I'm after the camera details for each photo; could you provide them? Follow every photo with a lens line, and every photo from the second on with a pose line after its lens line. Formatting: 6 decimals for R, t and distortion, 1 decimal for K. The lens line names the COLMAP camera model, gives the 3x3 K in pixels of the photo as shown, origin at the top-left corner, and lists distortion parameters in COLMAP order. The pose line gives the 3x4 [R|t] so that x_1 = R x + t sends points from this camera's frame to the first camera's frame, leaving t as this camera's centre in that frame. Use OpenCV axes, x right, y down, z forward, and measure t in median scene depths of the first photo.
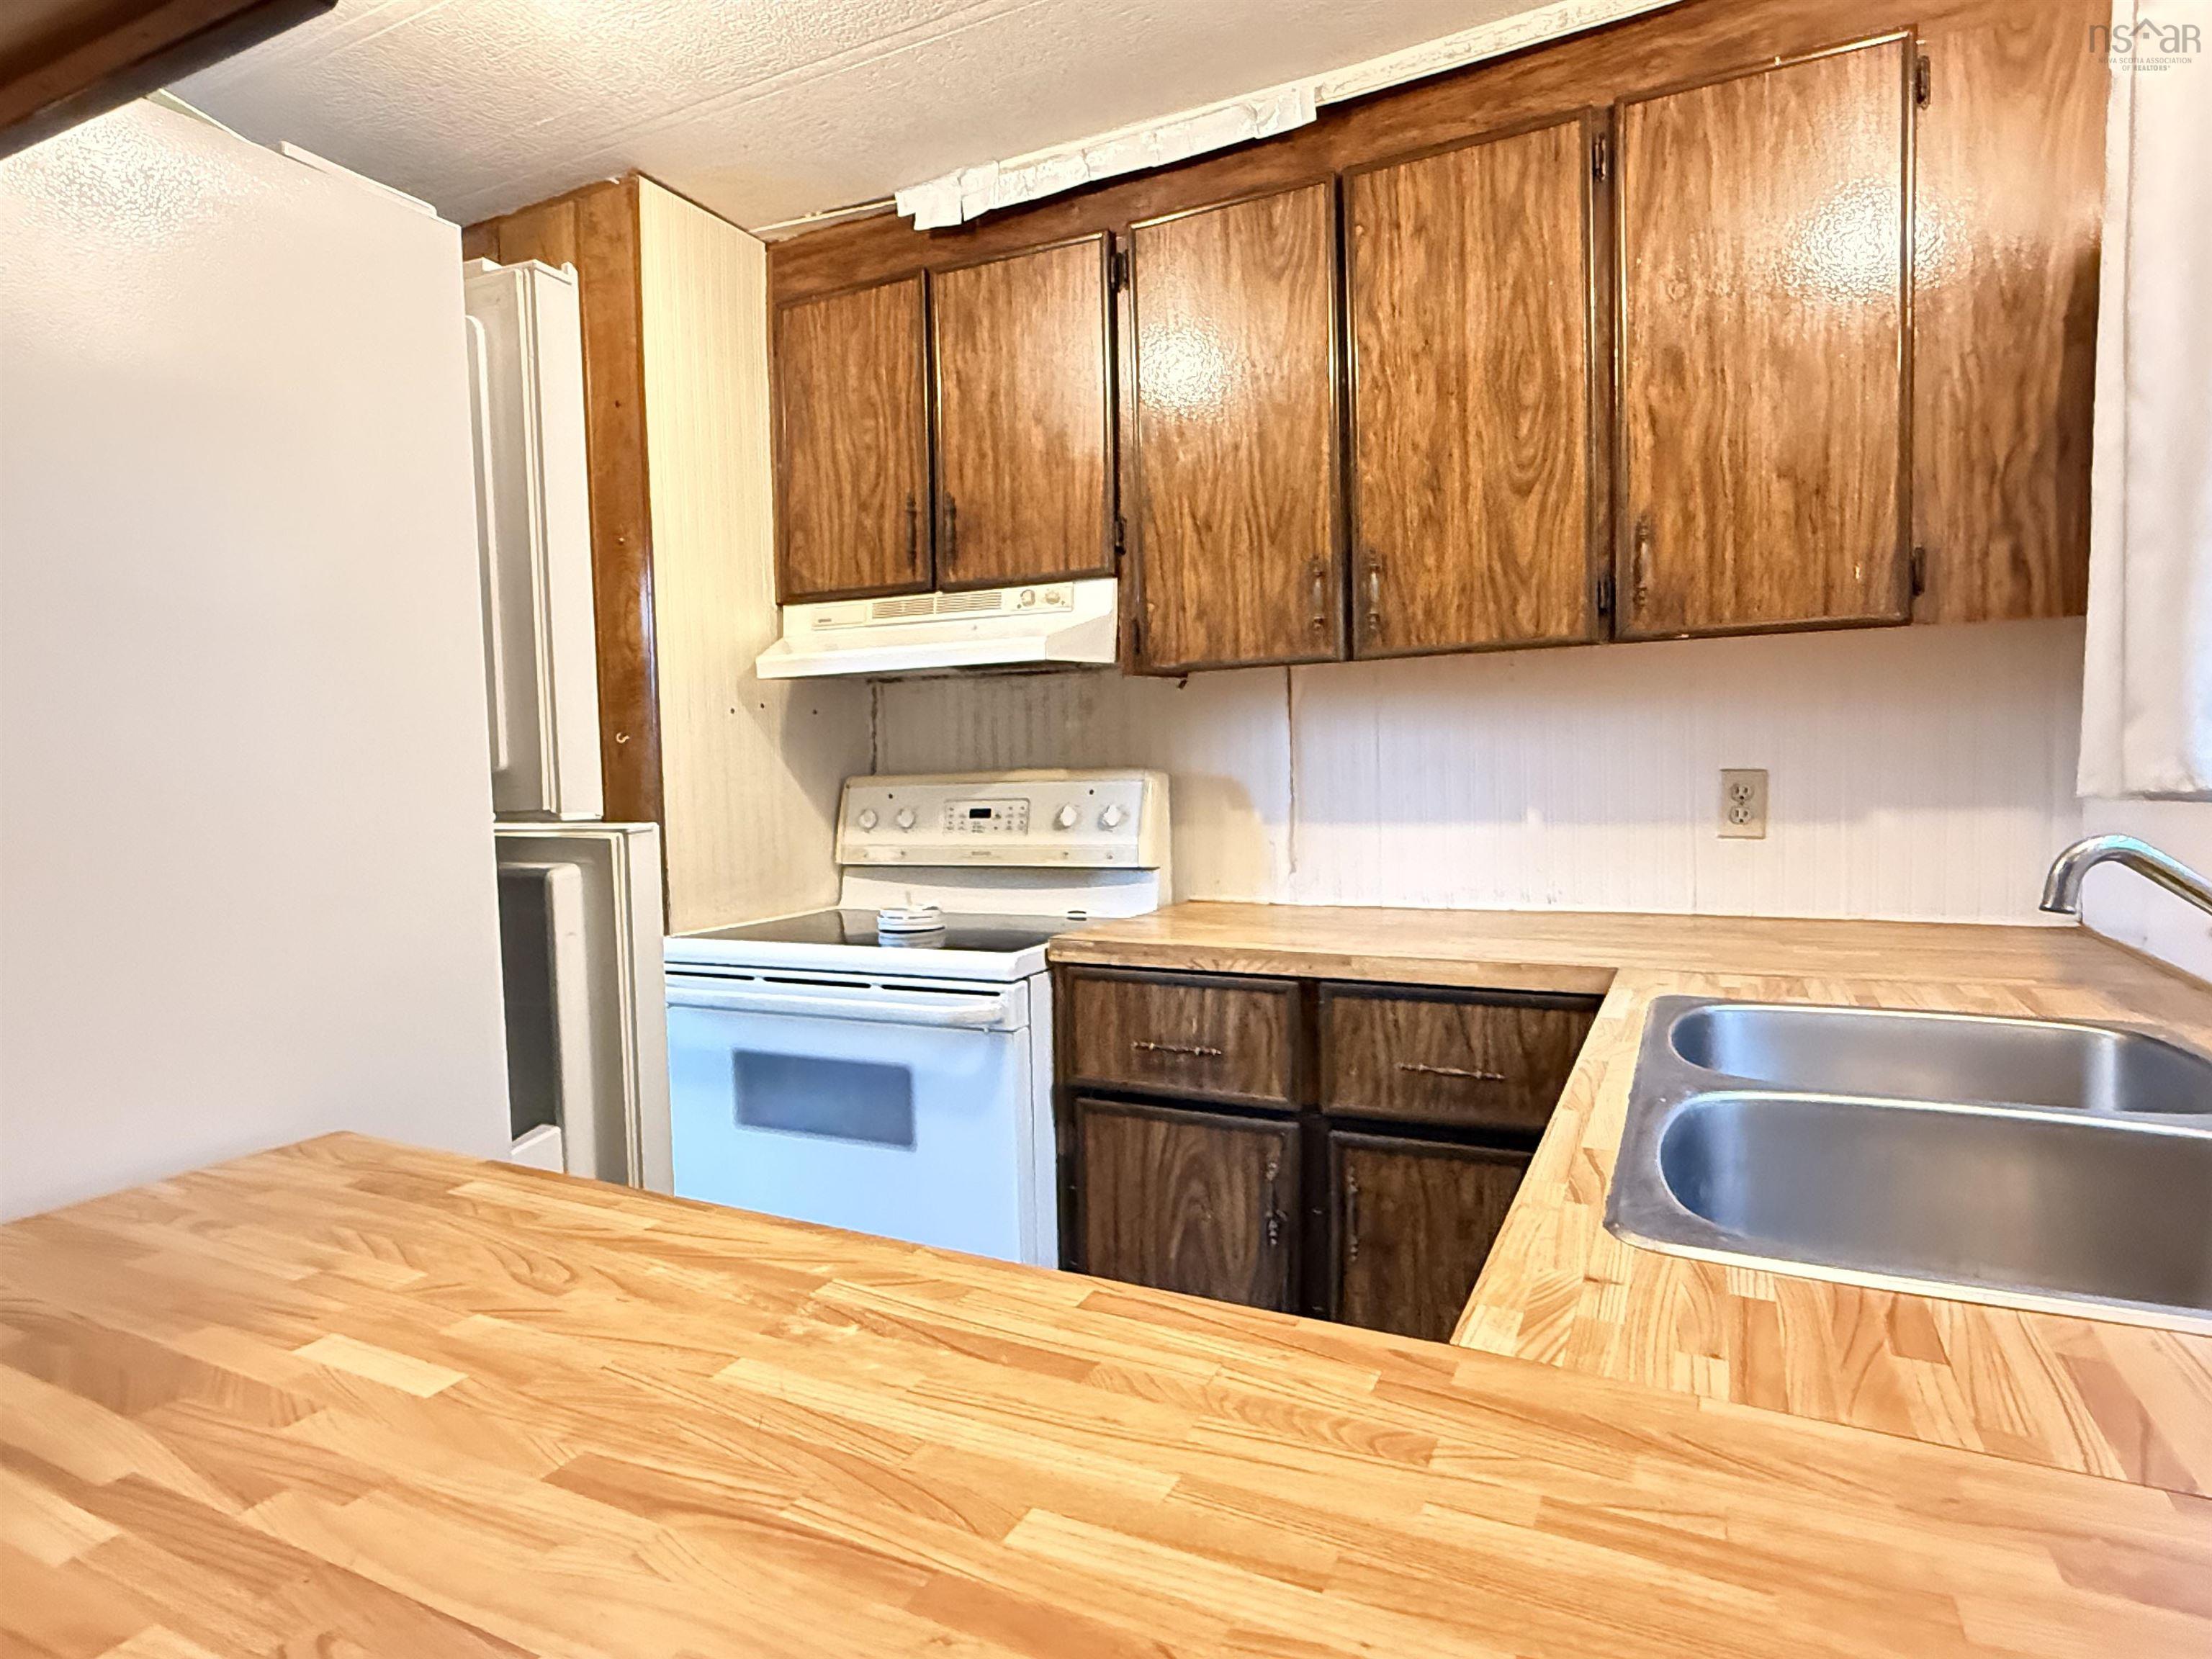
lens RADIAL K [[1210.6, 0, 1103.3], [0, 1210.6, 831.7], [0, 0, 1]] dist [-0.007938, -0.000171]
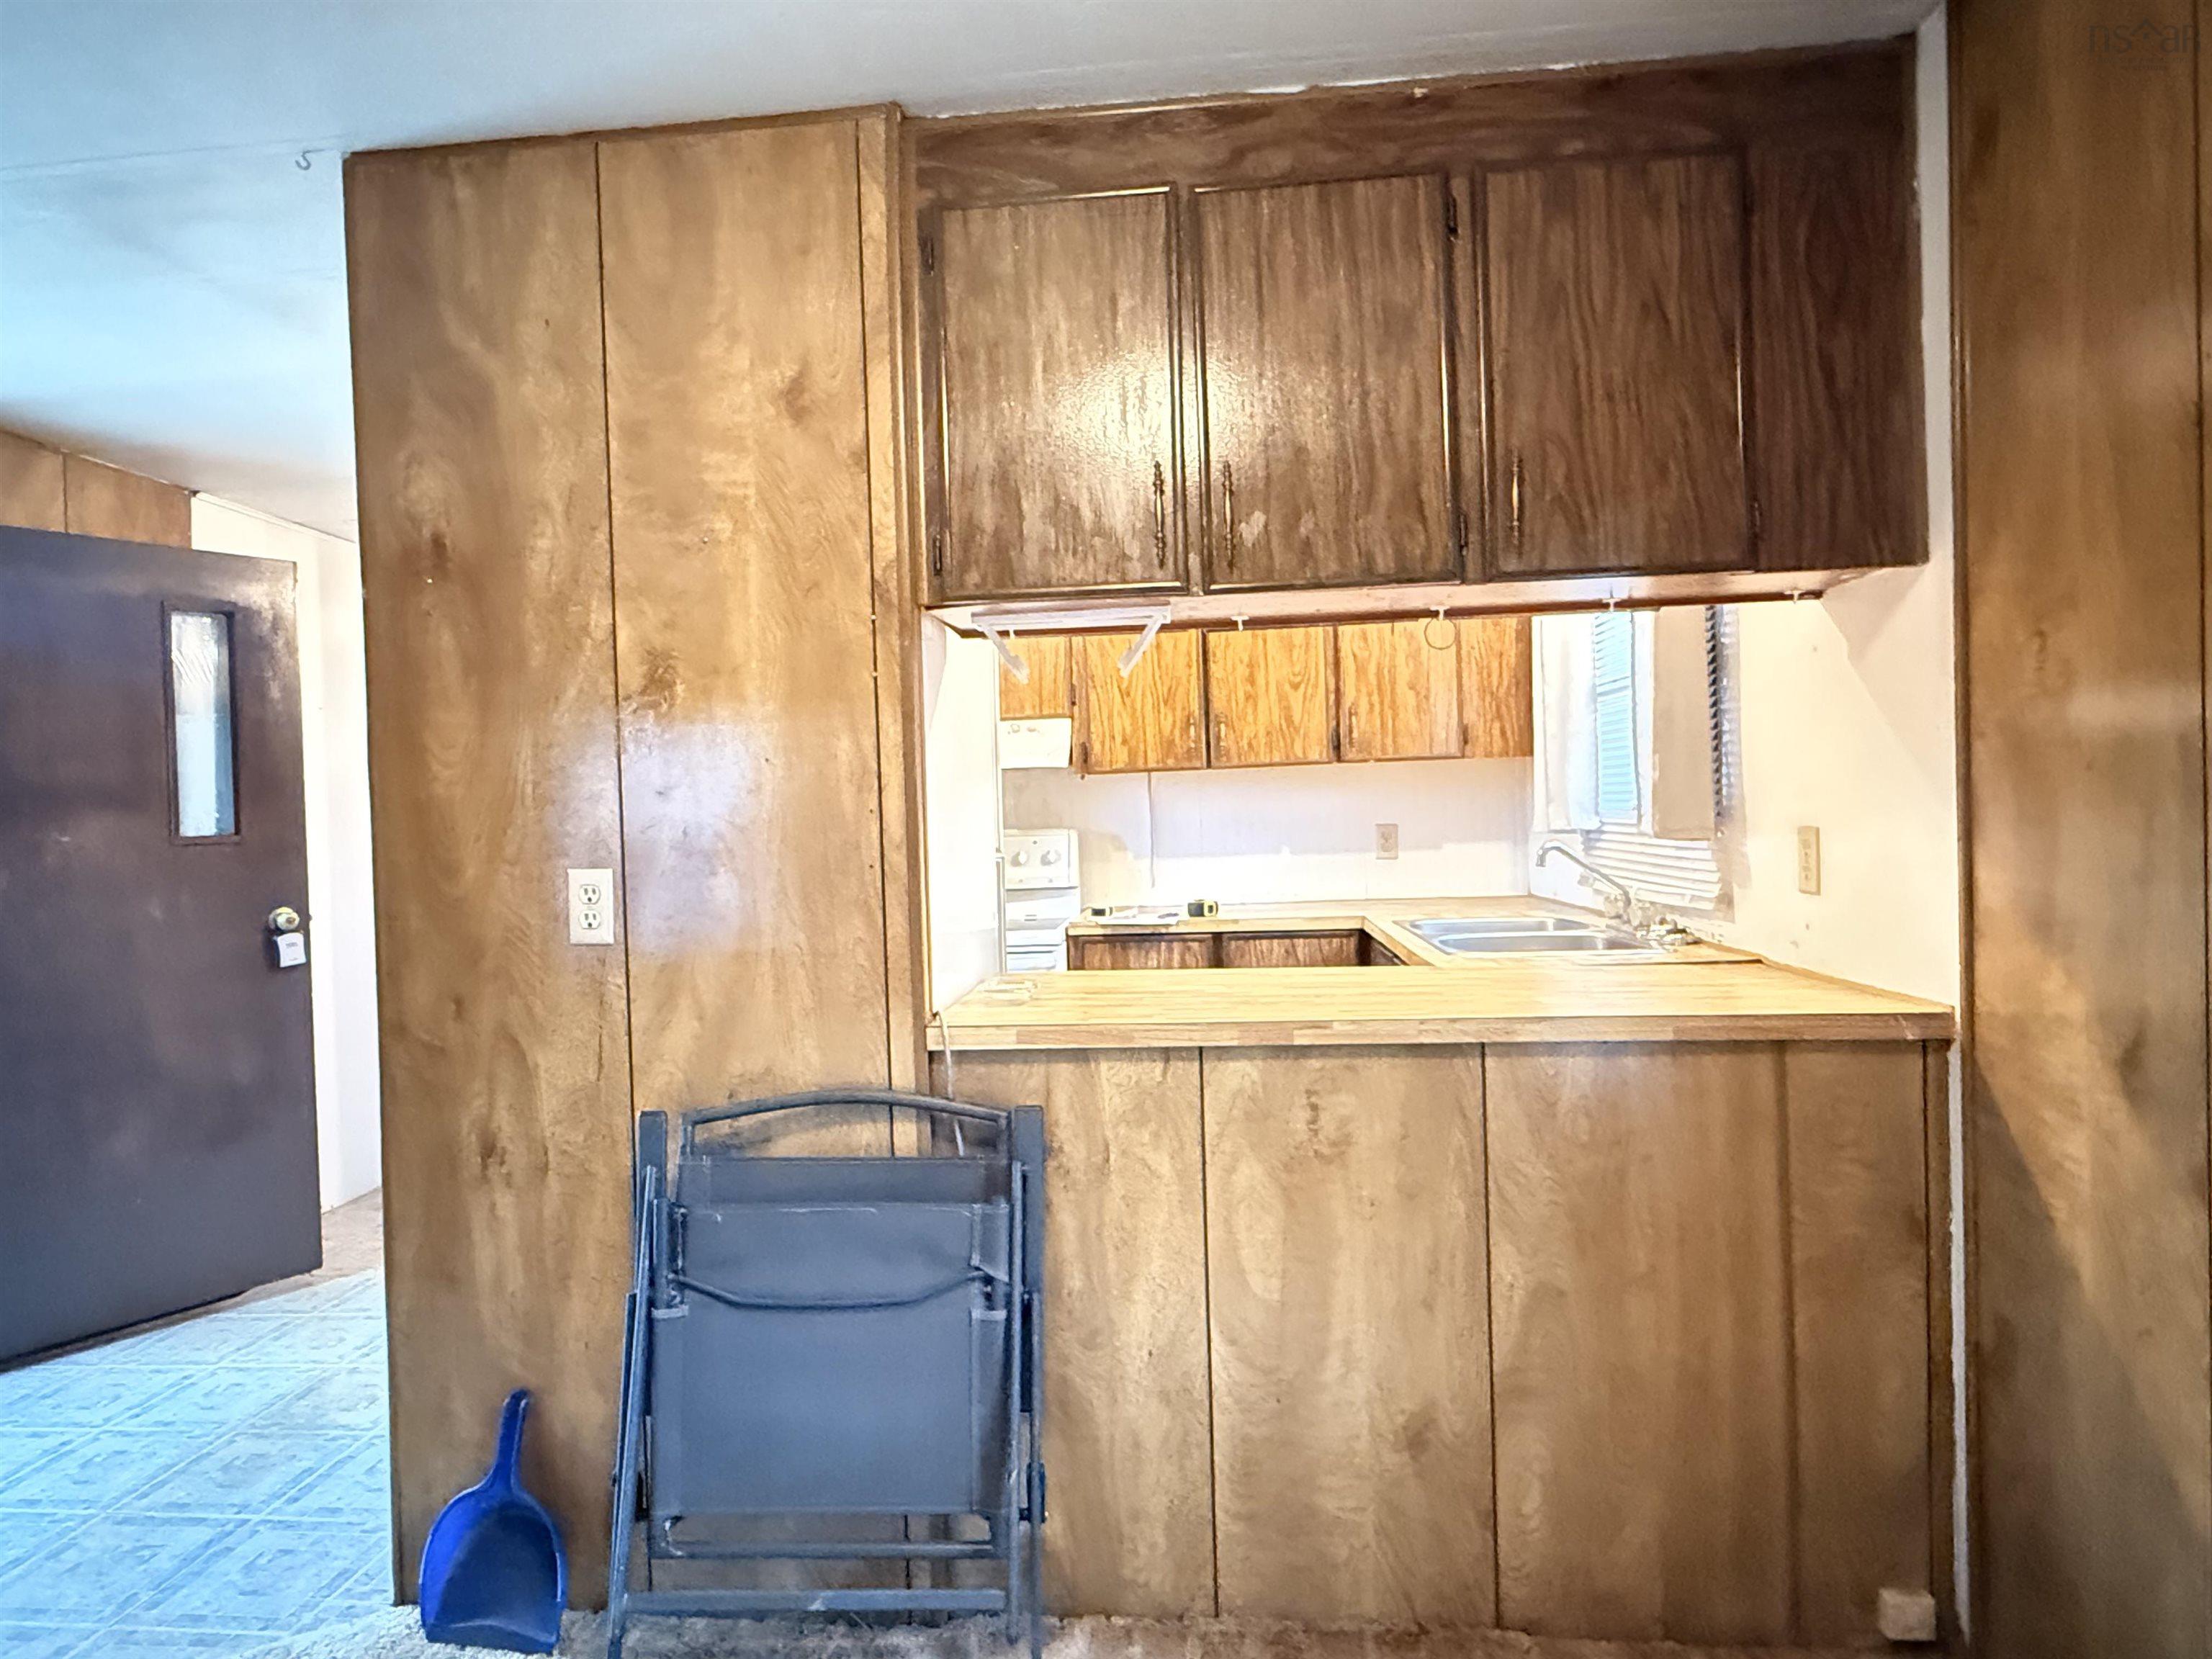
lens RADIAL K [[1210.6, 0, 1103.0], [0, 1210.6, 829.0], [0, 0, 1]] dist [-0.007938, -0.000171]
pose [[0.931228, -0.014986, 0.364129, -0.673194], [0.033049, 0.998510, -0.043427, 0.030027], [-0.362936, 0.052475, 0.930336, -0.729200]]
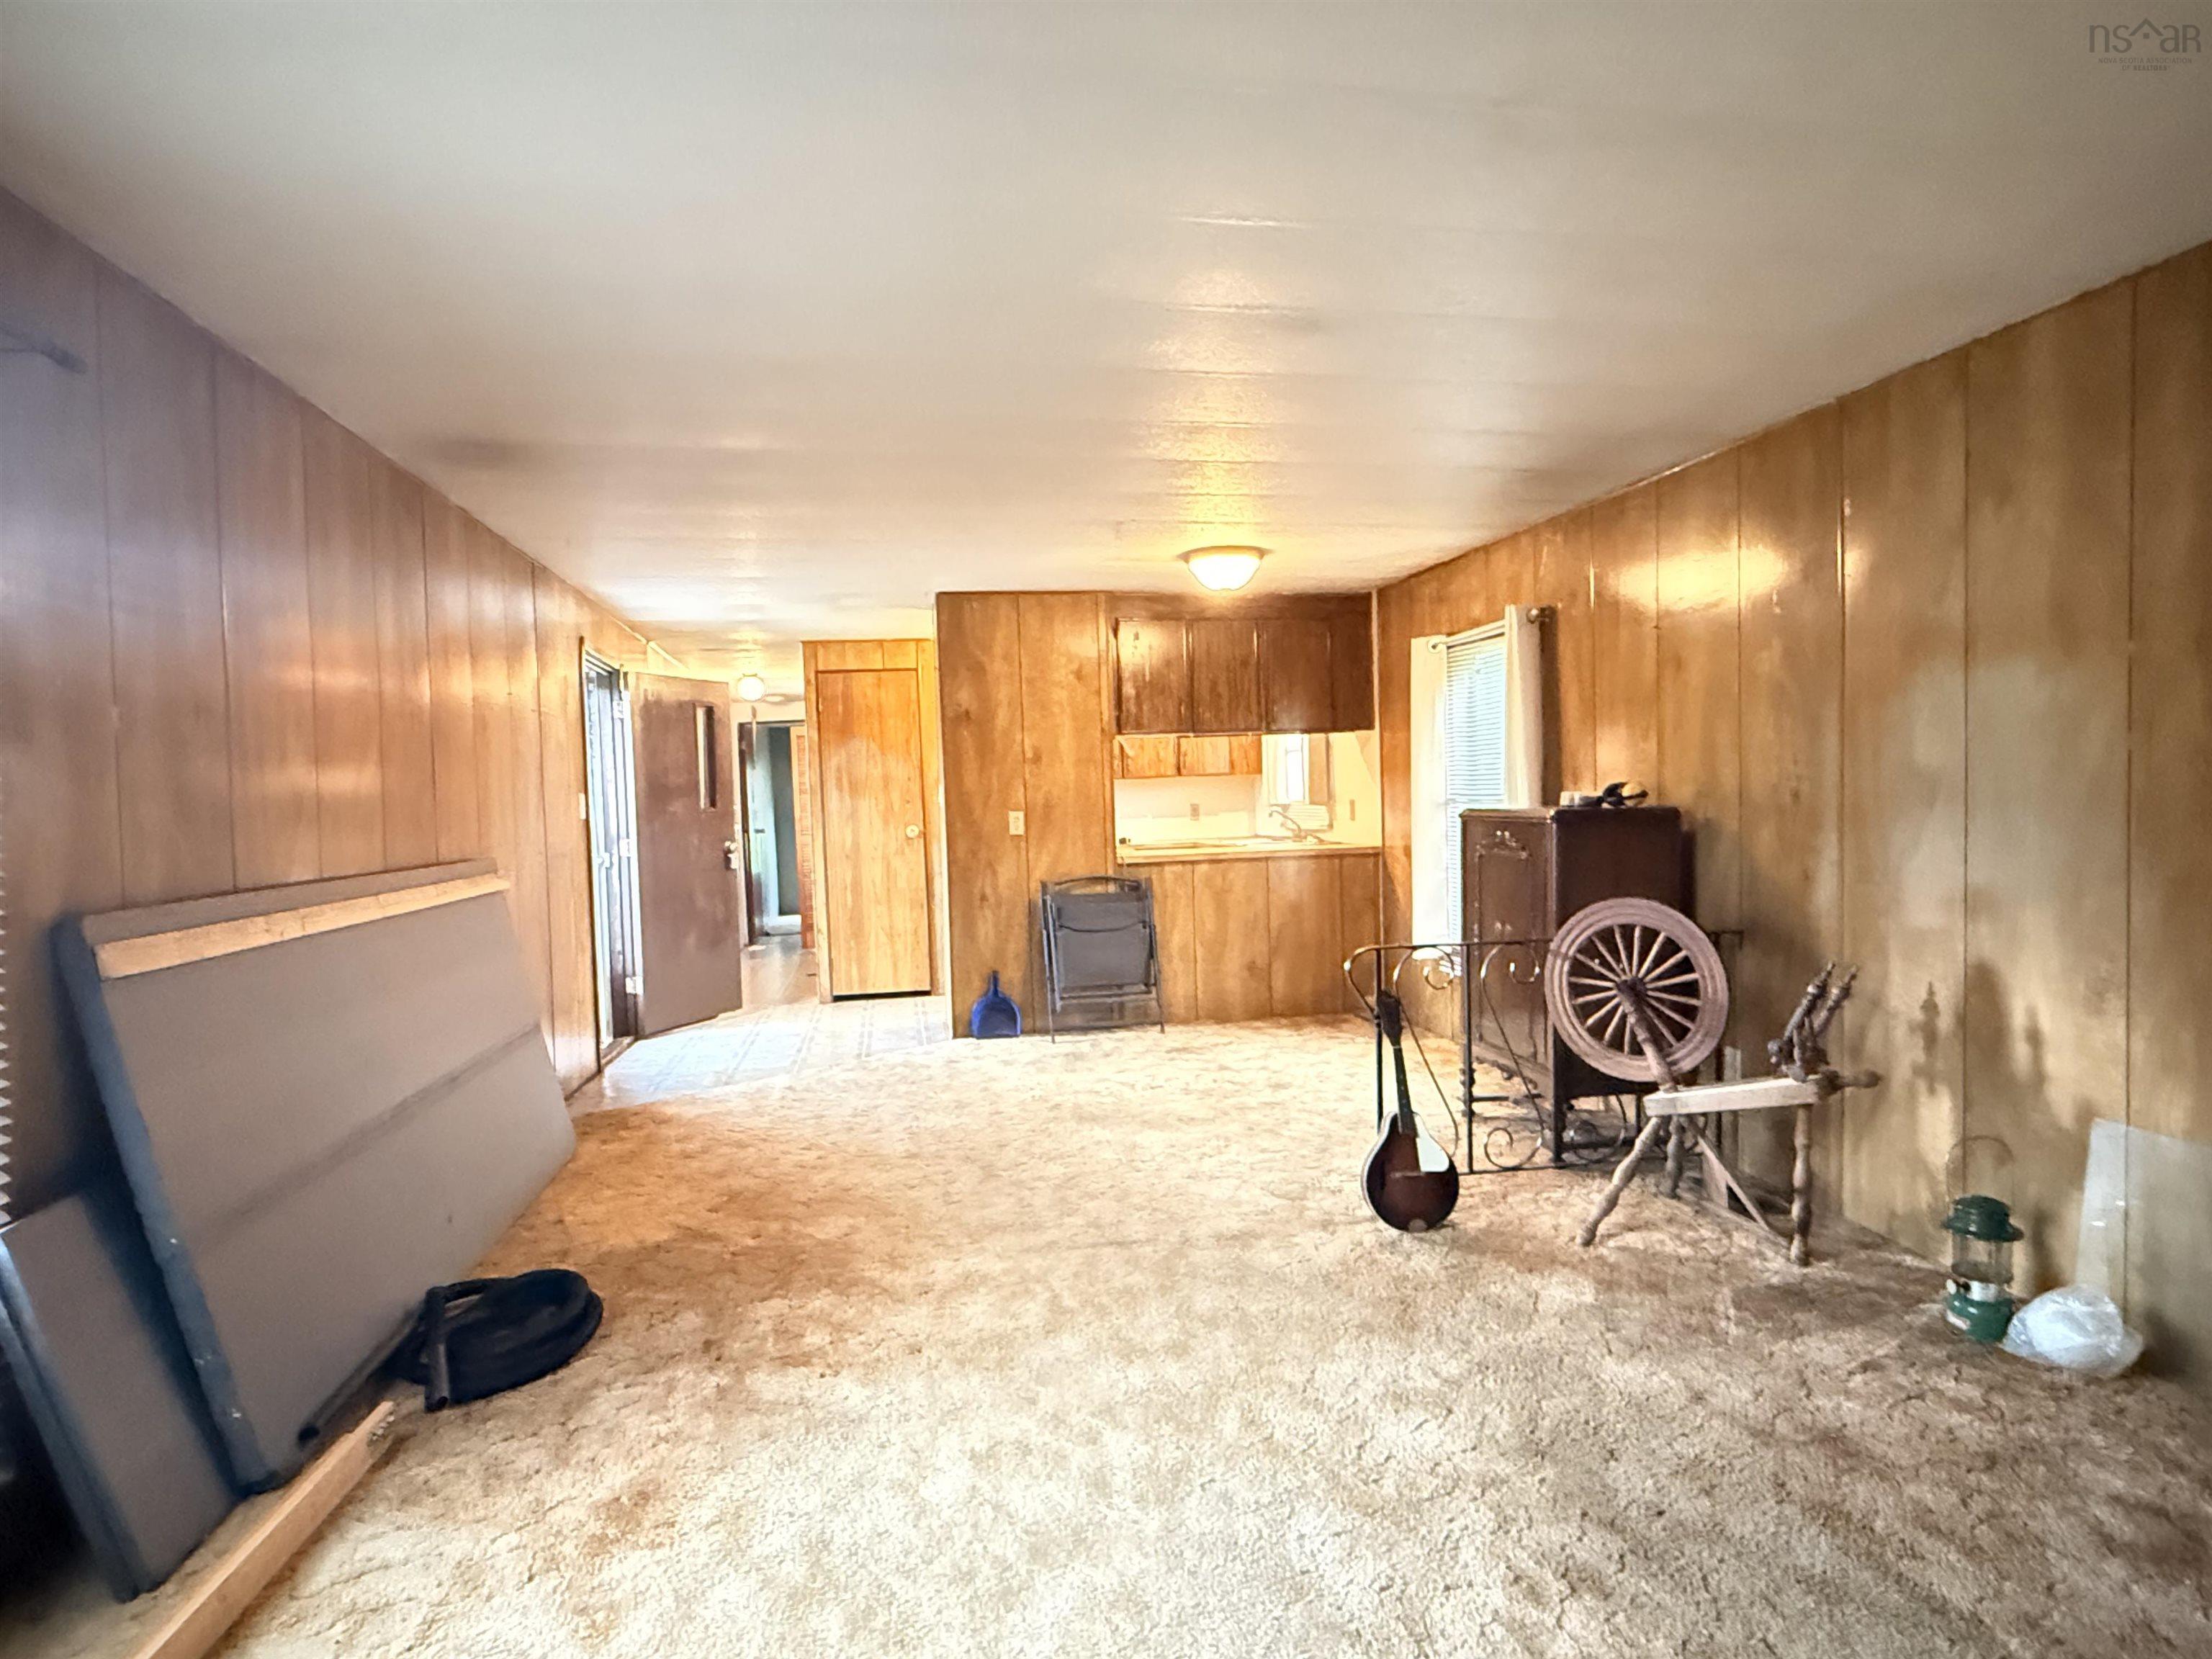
lens RADIAL K [[1210.6, 0, 1109.7], [0, 1210.6, 835.8], [0, 0, 1]] dist [-0.007938, -0.000171]
pose [[0.800413, -0.024329, 0.598955, -2.458617], [0.048964, 0.998491, -0.024875, 0.163973], [-0.597446, 0.049237, 0.800396, -2.426661]]
